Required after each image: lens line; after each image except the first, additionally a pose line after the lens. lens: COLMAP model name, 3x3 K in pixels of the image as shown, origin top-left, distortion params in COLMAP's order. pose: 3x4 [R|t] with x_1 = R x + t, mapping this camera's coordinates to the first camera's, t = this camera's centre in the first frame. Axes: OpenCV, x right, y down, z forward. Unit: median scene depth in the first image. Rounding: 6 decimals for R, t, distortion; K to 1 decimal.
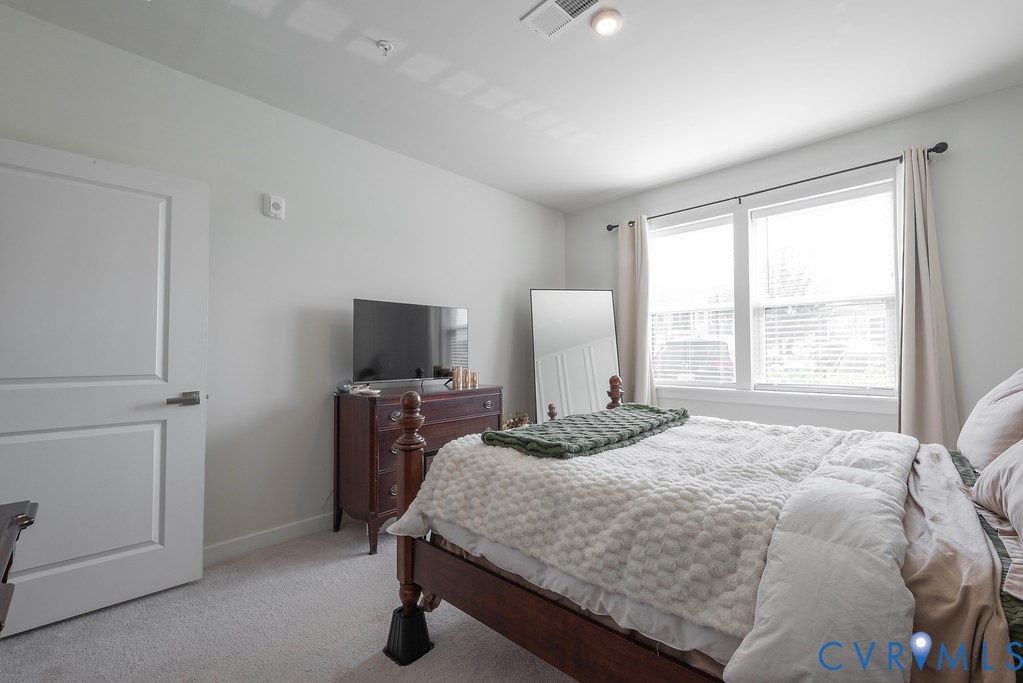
lens RADIAL K [[447.5, 0, 515.4], [0, 447.5, 341.1], [0, 0, 1]] dist [0.002272, 0.001811]
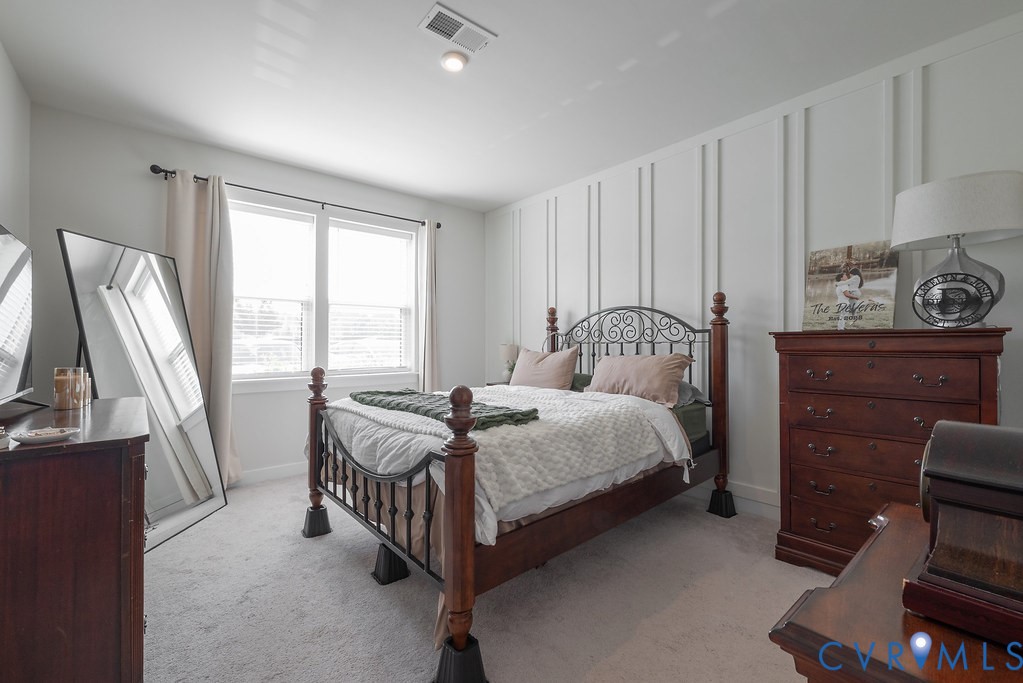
lens RADIAL K [[447.5, 0, 515.7], [0, 447.5, 342.0], [0, 0, 1]] dist [0.002272, 0.001811]
pose [[0.055483, 0.009018, 0.998419, -0.605386], [-0.025585, 0.999644, -0.007607, 0.019373], [-0.998132, -0.025123, 0.055694, 0.477427]]
